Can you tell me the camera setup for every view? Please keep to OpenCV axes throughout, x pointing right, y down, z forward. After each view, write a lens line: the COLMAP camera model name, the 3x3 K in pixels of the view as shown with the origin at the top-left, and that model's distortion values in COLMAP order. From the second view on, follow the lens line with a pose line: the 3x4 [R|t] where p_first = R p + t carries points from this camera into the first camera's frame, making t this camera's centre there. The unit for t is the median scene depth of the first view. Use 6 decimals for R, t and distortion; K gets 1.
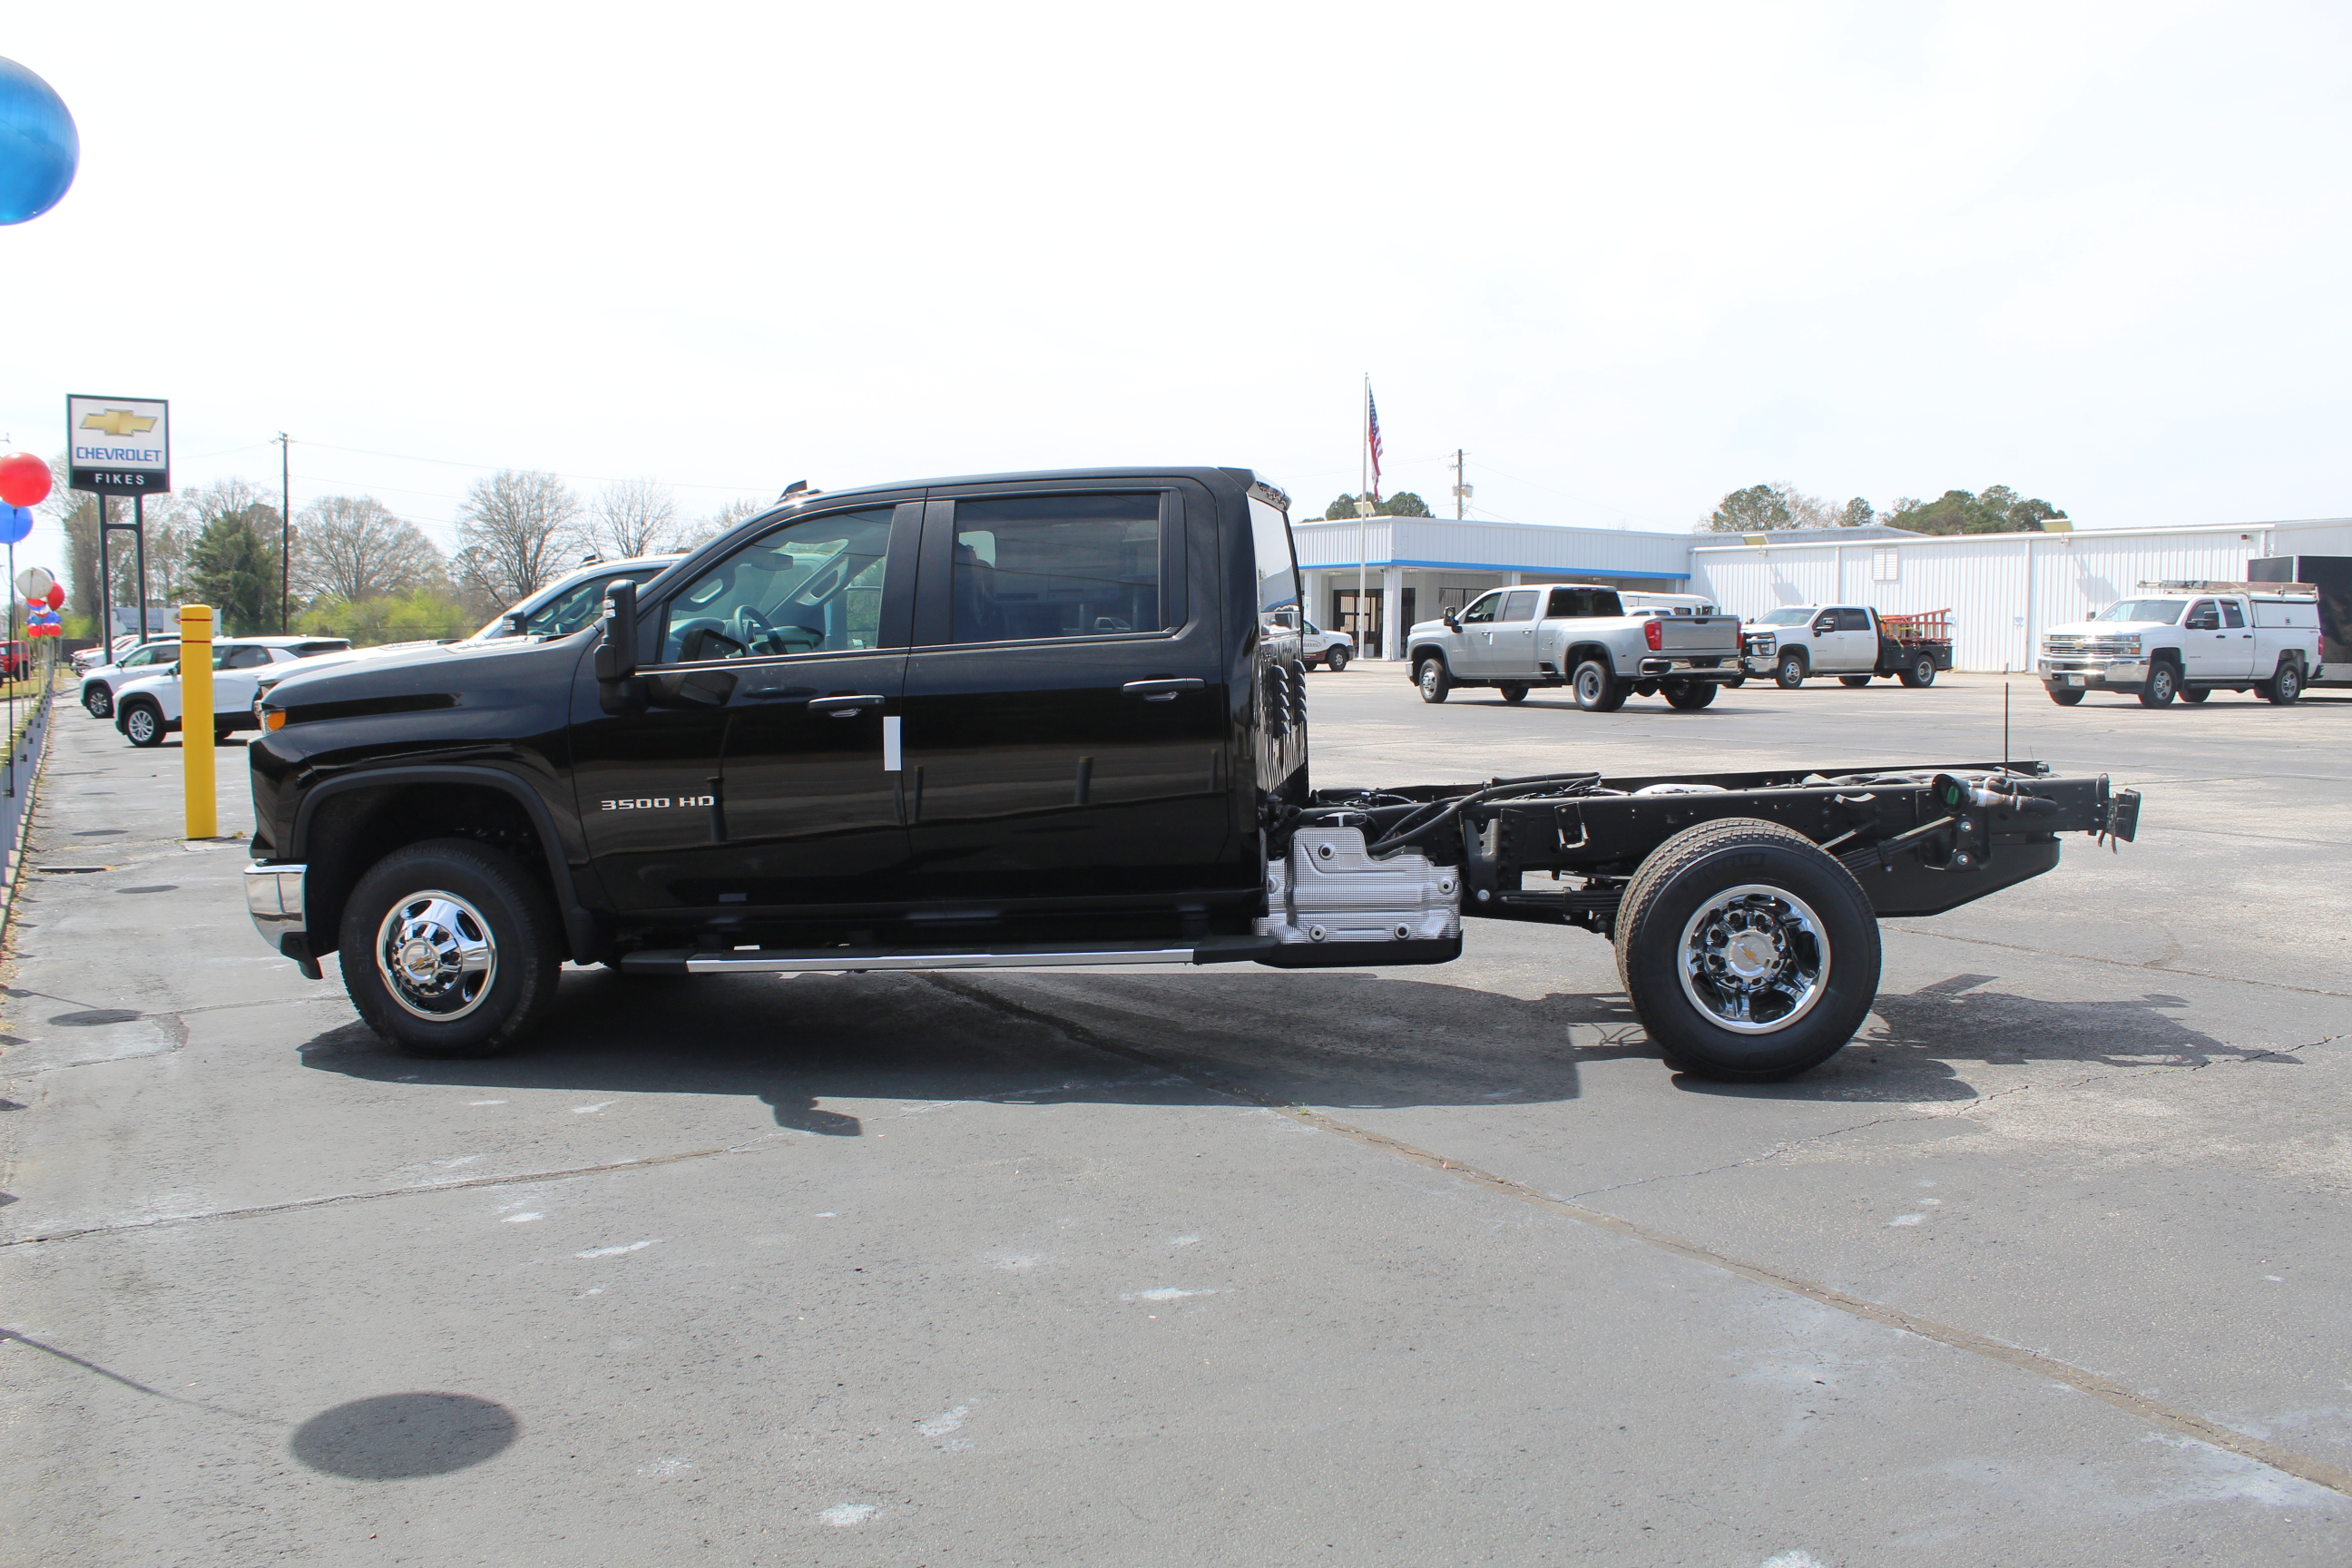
lens RADIAL K [[1978.3, 0, 1200.9], [0, 1978.3, 779.5], [0, 0, 1]] dist [-0.165357, 0.153114]
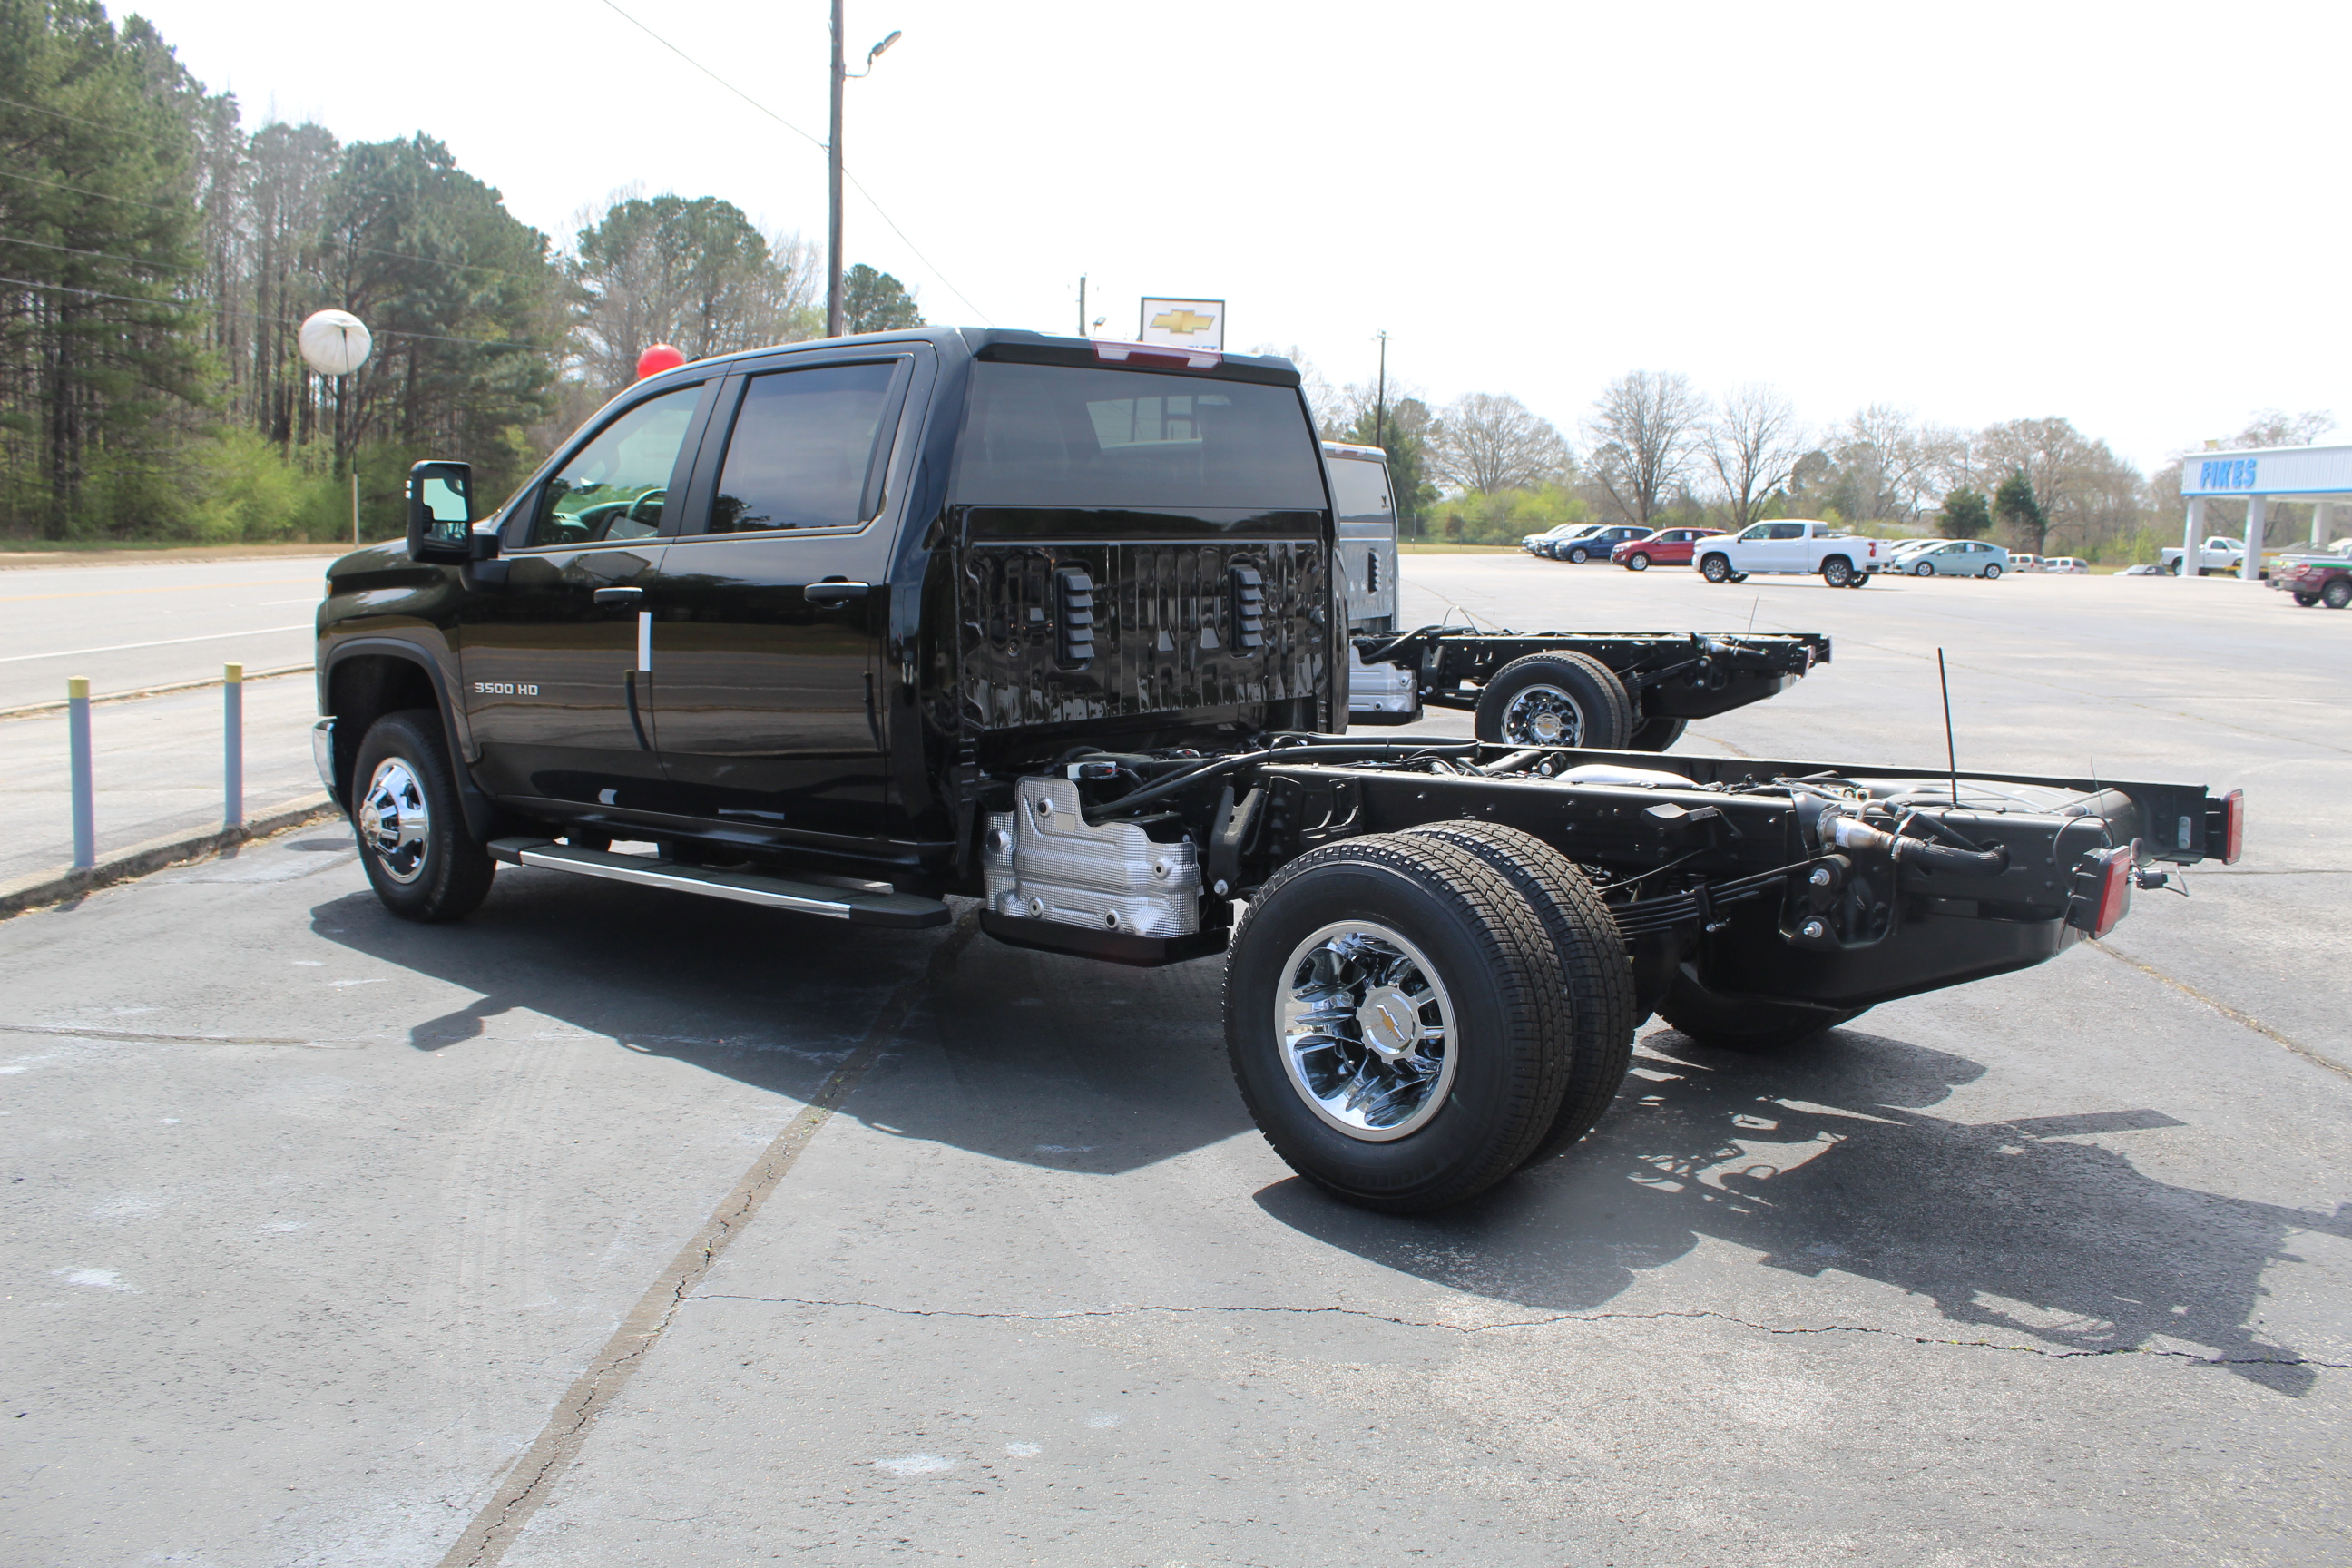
lens RADIAL K [[1978.3, 0, 1200.9], [0, 1978.3, 779.5], [0, 0, 1]] dist [-0.165357, 0.153114]
pose [[0.839895, 0.096409, -0.534118, 0.530294], [-0.069782, 0.995111, 0.069888, -0.034360], [0.538244, -0.021427, 0.842516, 0.353715]]
